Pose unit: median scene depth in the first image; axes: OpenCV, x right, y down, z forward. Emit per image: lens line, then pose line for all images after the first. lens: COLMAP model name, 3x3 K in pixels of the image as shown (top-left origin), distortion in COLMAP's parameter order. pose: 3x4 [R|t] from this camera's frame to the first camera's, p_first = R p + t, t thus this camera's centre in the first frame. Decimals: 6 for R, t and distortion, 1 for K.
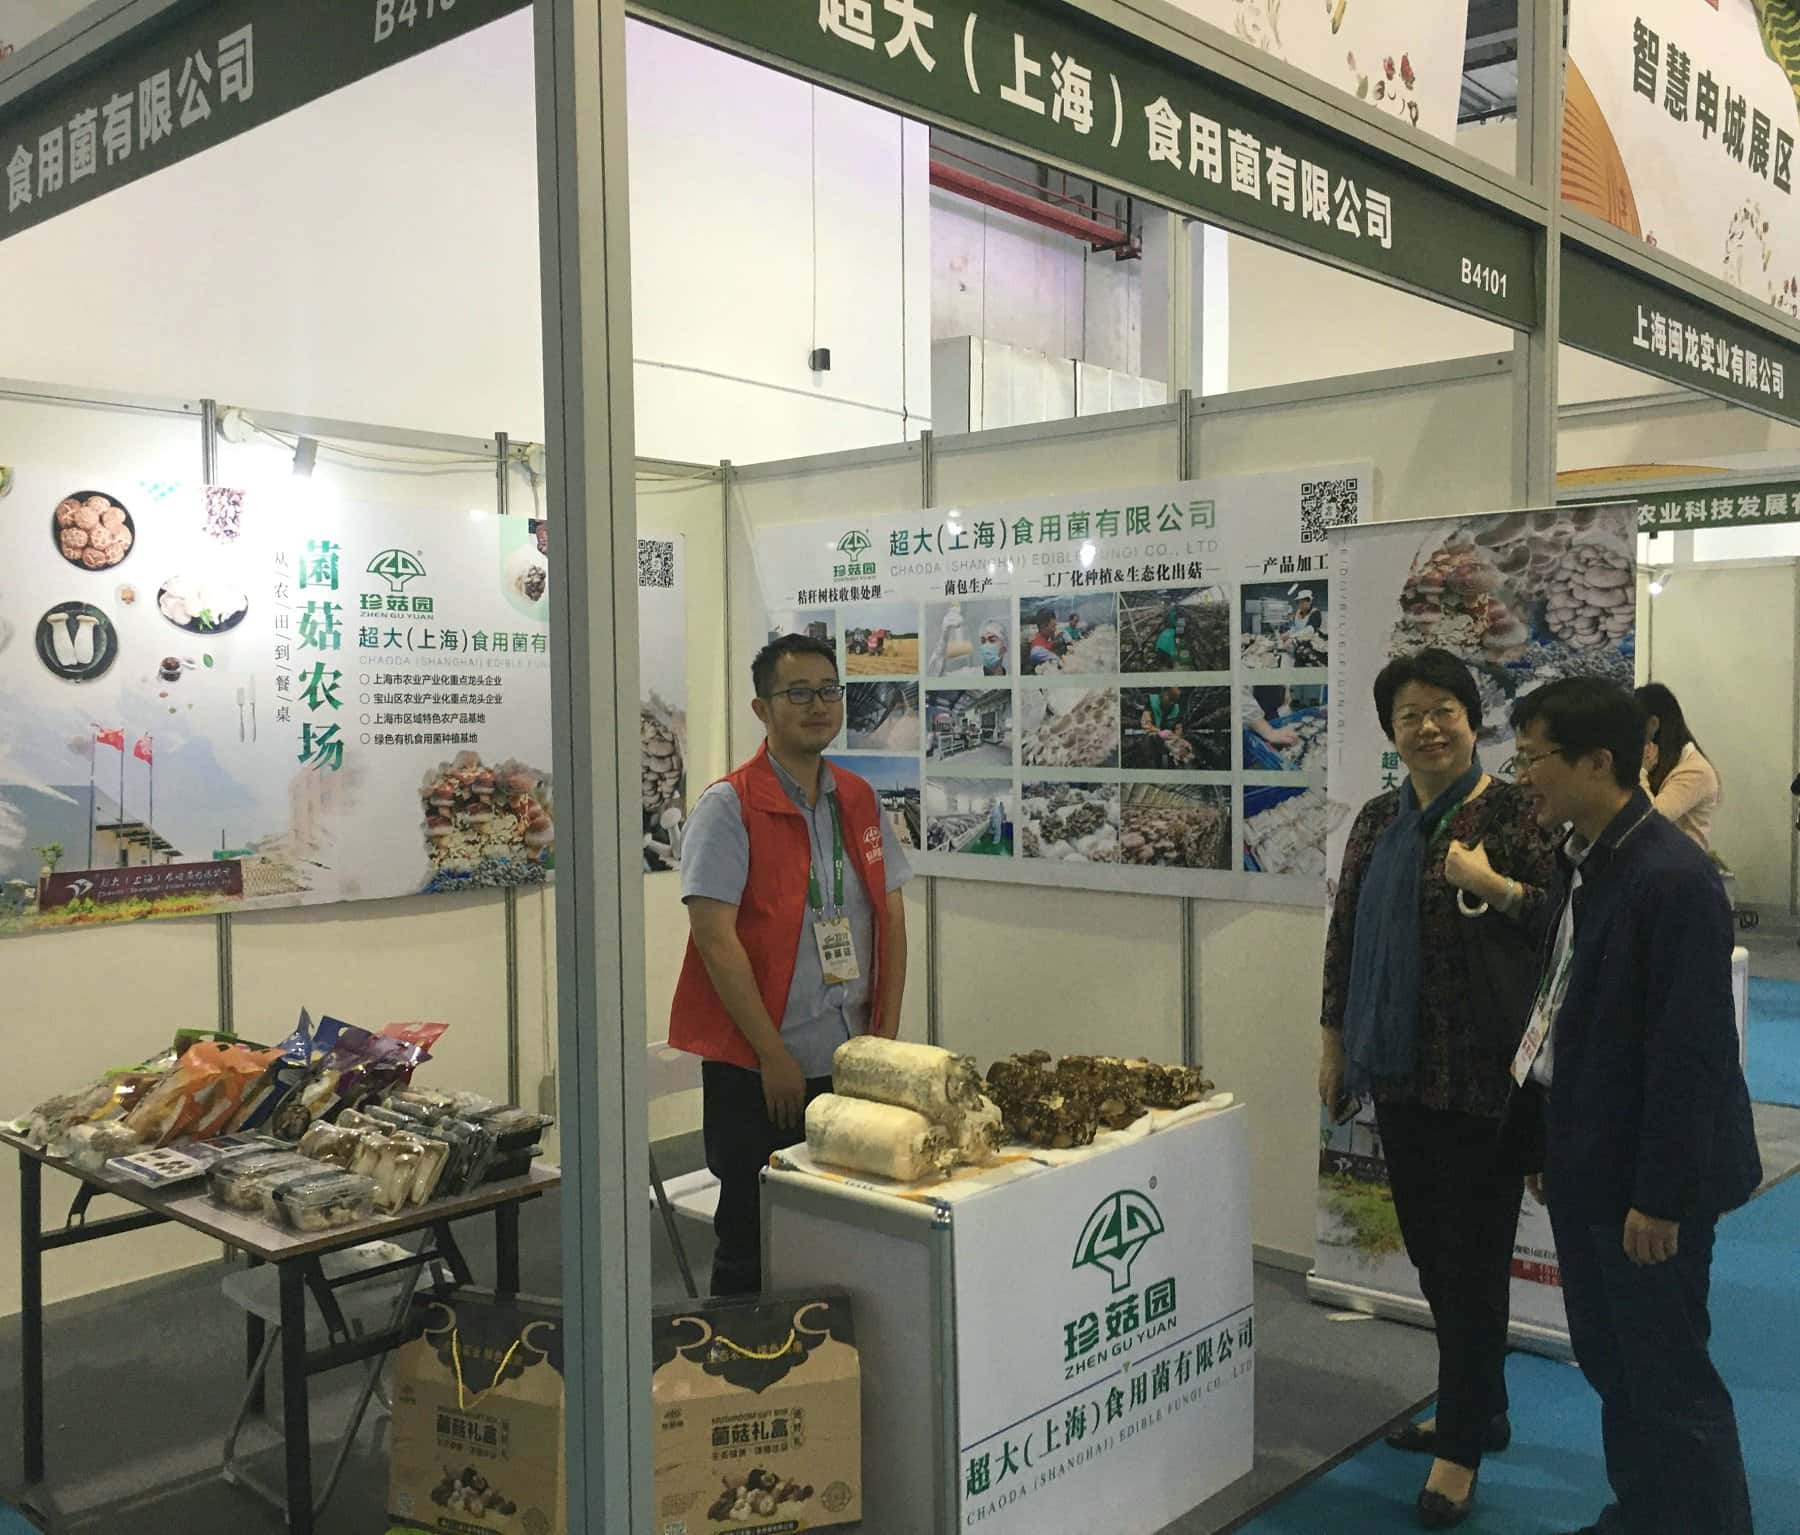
lens RADIAL K [[1698.8, 0, 900.0], [0, 1698.8, 767.5], [0, 0, 1]] dist [0.046201, 0.000037]
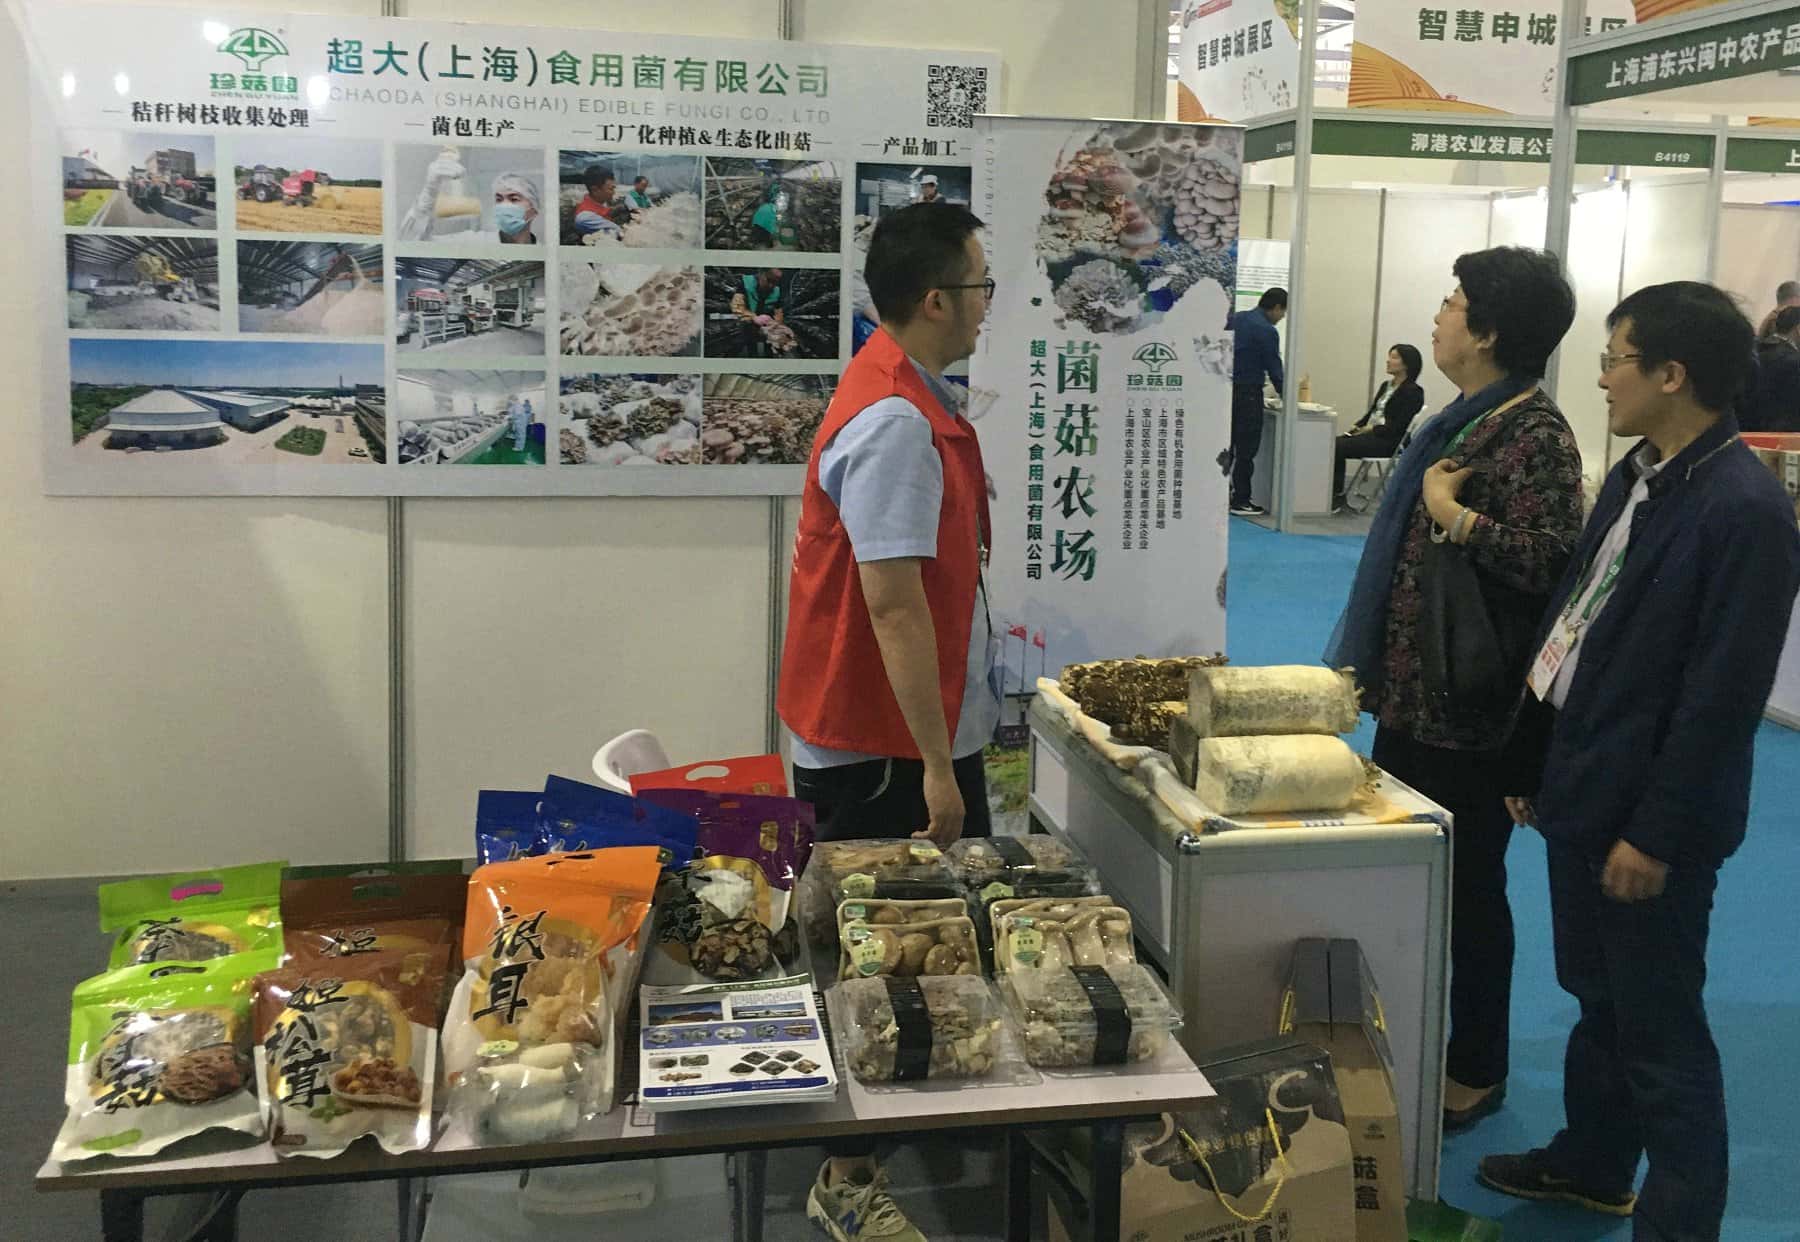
lens RADIAL K [[1713.7, 0, 900.6], [0, 1713.7, 471.9], [0, 0, 1]] dist [0.048854, -0.000234]
pose [[0.588934, -0.065602, 0.805514, -0.537283], [0.002359, 0.996835, 0.079459, -0.010890], [-0.808177, -0.044896, 0.587225, 0.389858]]
